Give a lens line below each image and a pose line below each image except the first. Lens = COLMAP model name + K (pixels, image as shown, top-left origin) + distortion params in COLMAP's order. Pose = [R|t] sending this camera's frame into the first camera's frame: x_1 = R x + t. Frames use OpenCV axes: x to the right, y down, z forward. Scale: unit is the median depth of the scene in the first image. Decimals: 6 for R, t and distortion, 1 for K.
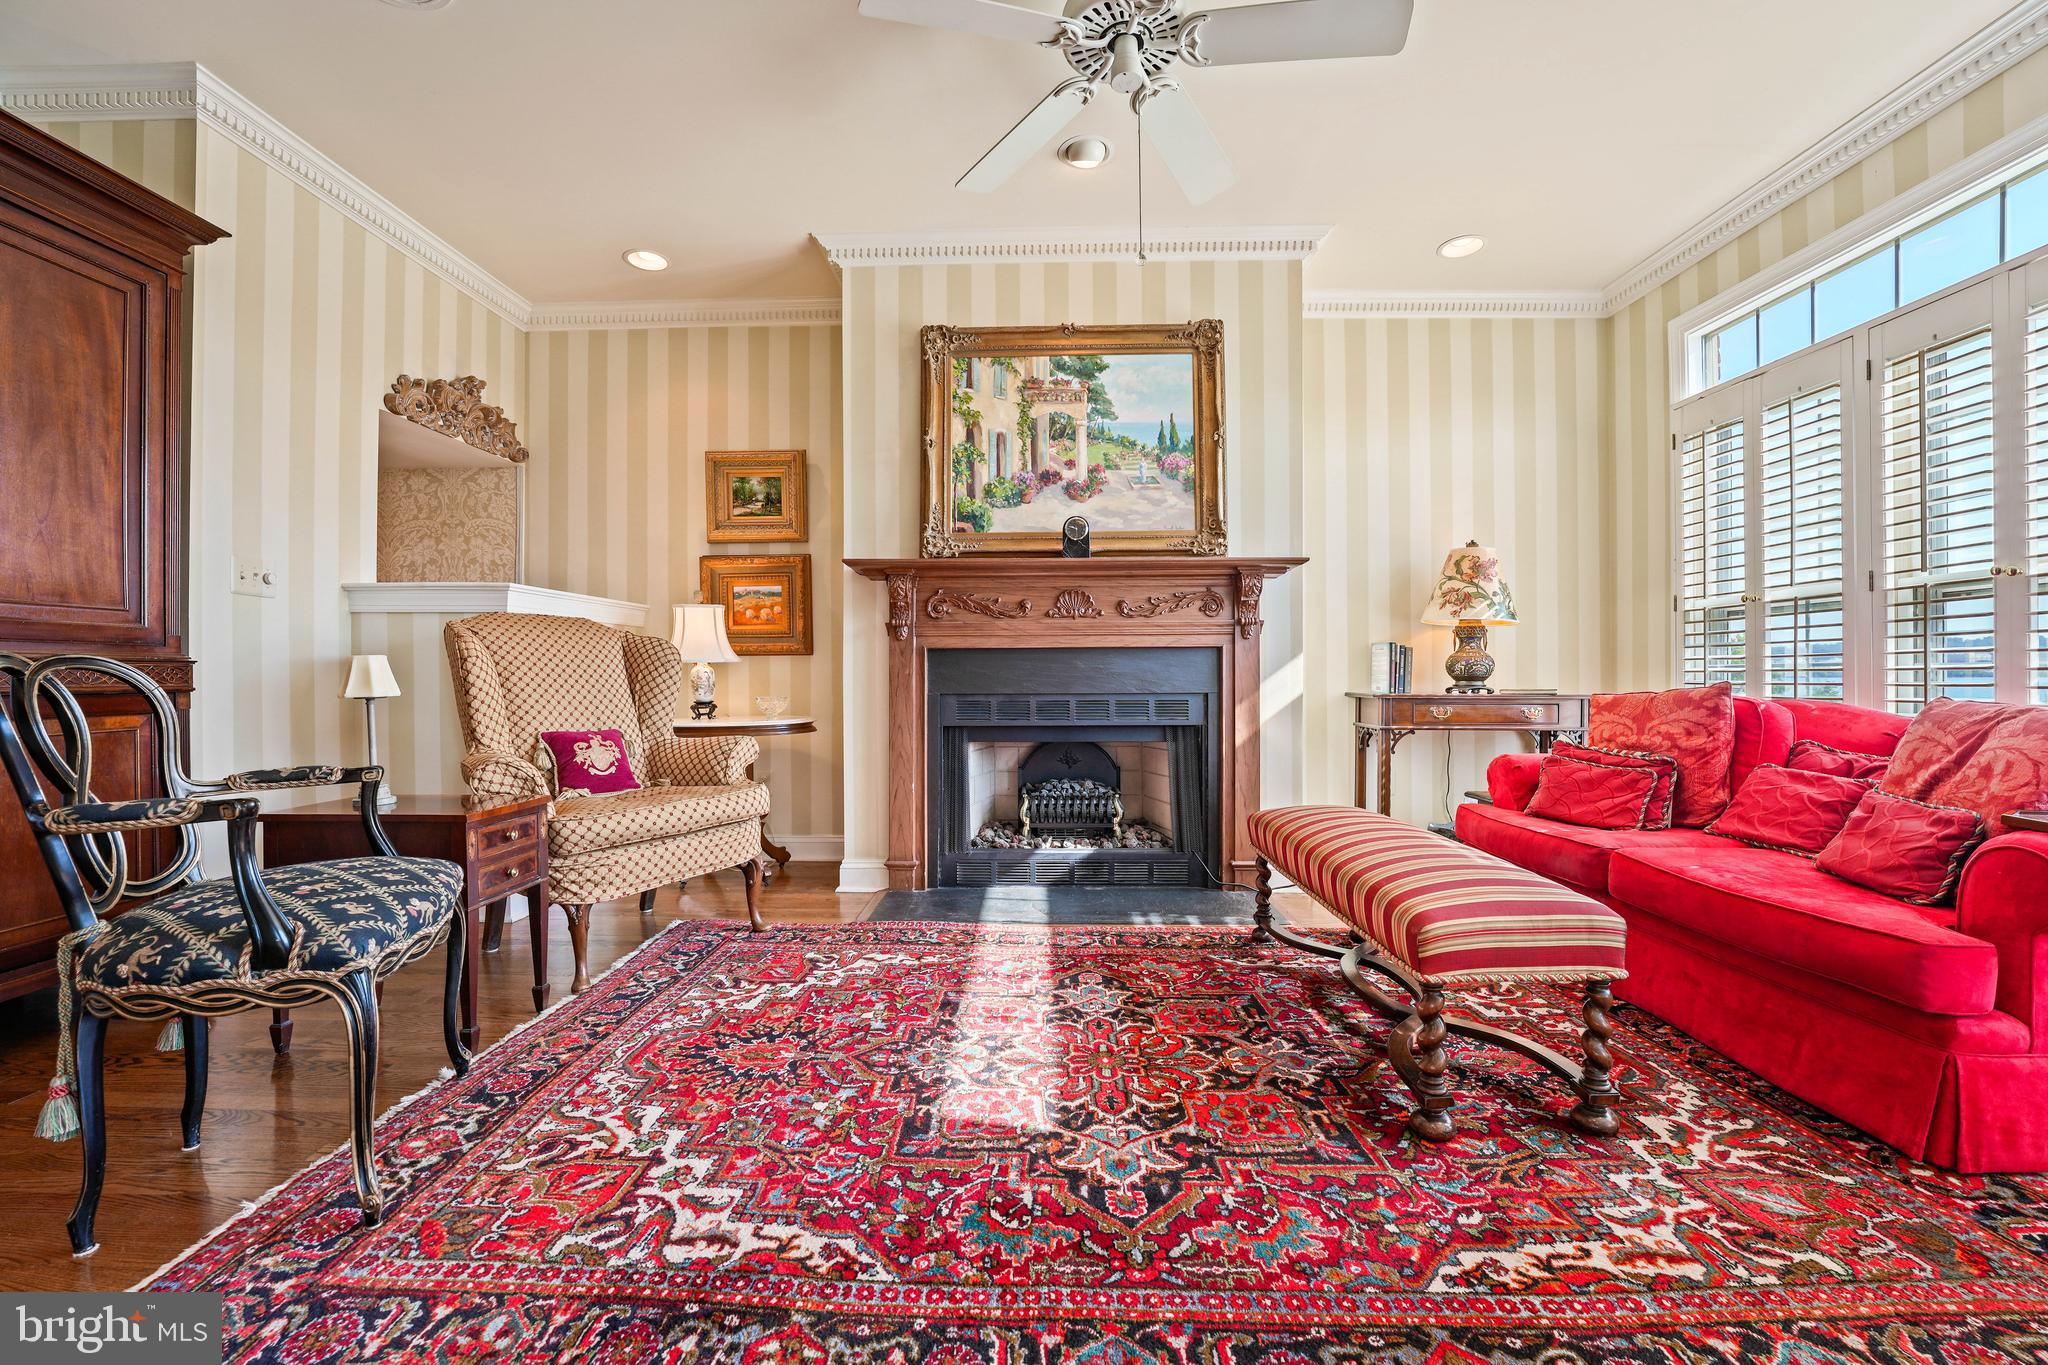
lens RADIAL K [[827.5, 0, 1019.7], [0, 827.5, 675.2], [0, 0, 1]] dist [-0.022736, -0.000259]
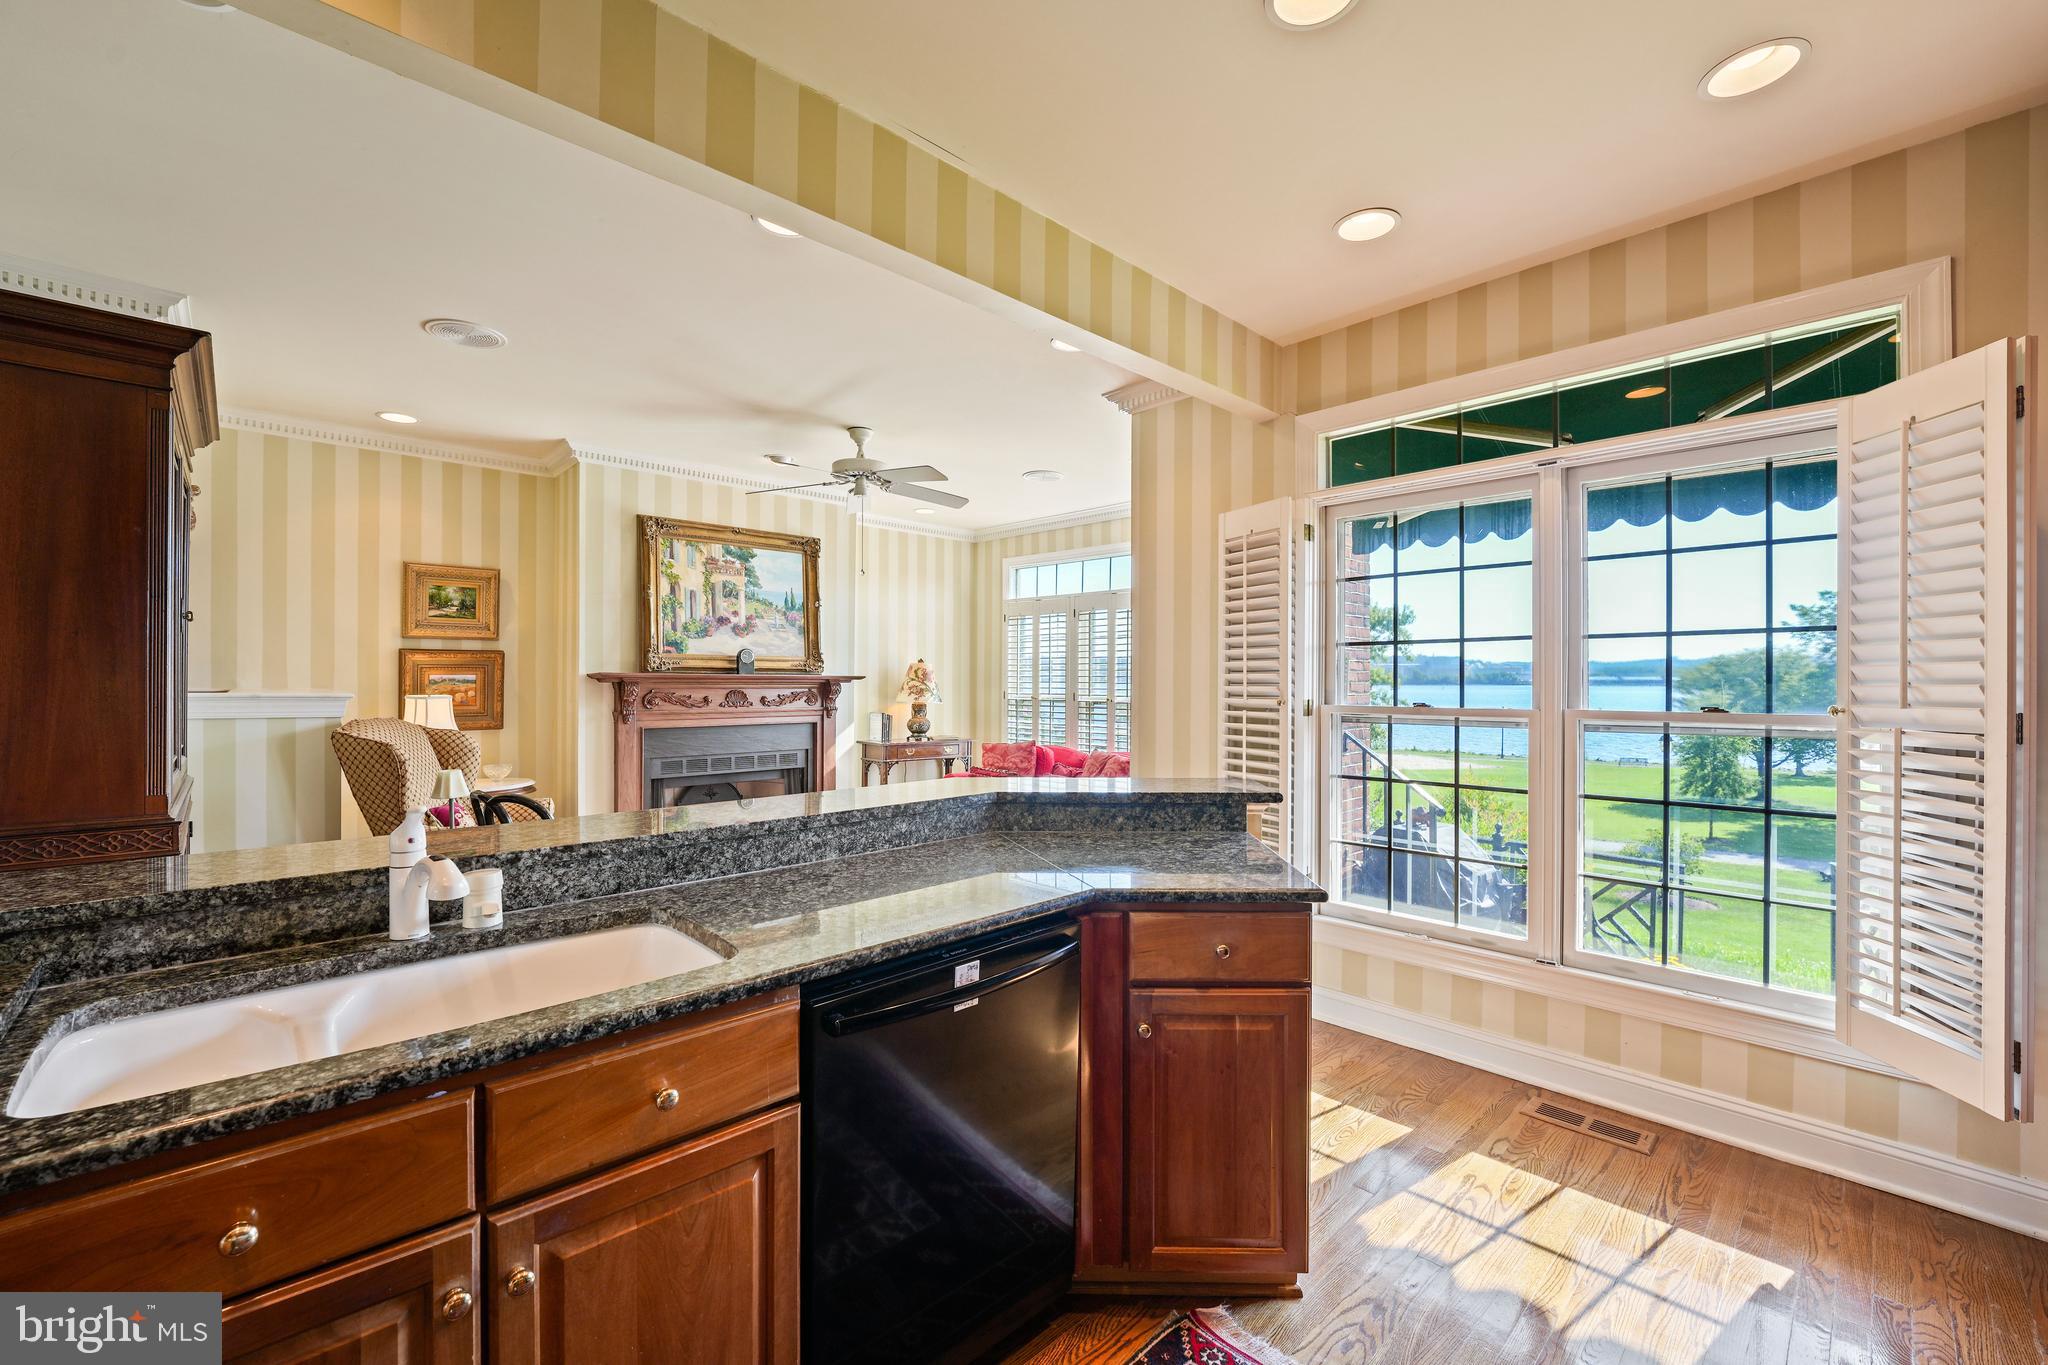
lens RADIAL K [[832.0, 0, 1024.0], [0, 832.0, 682.5], [0, 0, 1]] dist [-0.022890, -0.005593]
pose [[0.705884, 0.005915, 0.708303, -0.694309], [-0.007569, 0.999971, -0.000807, -0.120709], [-0.708287, -0.004792, 0.705908, -0.563808]]
